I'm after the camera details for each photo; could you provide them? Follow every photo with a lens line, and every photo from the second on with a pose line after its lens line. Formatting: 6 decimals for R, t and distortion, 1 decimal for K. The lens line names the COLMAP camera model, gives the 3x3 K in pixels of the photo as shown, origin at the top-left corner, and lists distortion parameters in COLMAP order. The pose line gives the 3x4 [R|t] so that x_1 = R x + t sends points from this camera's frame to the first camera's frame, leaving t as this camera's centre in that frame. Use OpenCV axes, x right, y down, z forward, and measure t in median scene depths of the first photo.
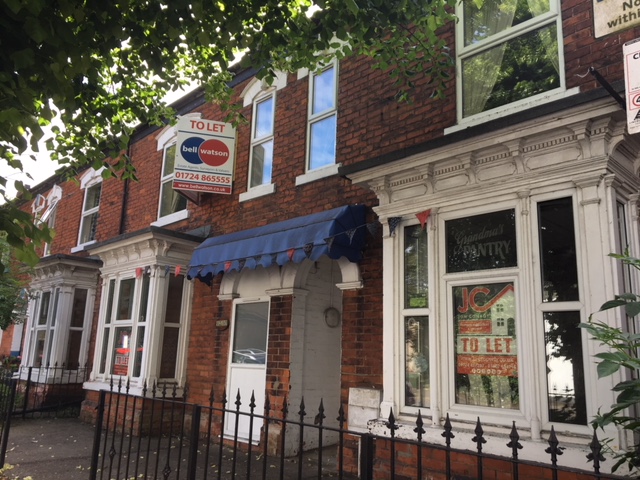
lens RADIAL K [[538.6, 0, 320.3], [0, 538.6, 215.4], [0, 0, 1]] dist [0.004161, 0.000401]
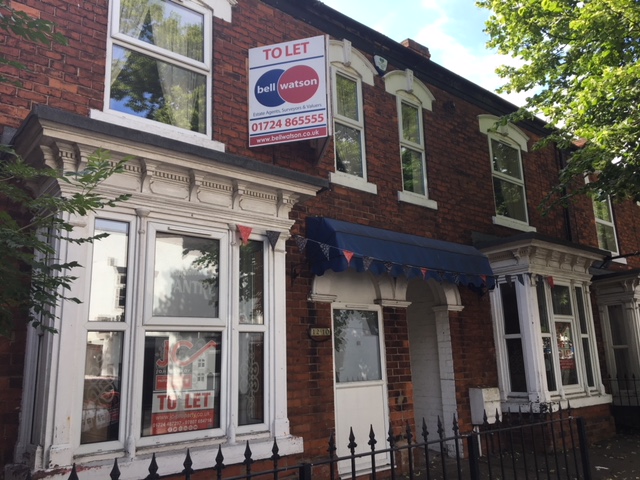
lens RADIAL K [[536.6, 0, 321.2], [0, 536.6, 241.5], [0, 0, 1]] dist [0.053809, -0.067919]
pose [[0.079626, 0.204237, 0.975678, -1.037893], [-0.206342, 0.960963, -0.184317, 0.237514], [-0.975235, -0.186647, 0.118660, 1.022704]]
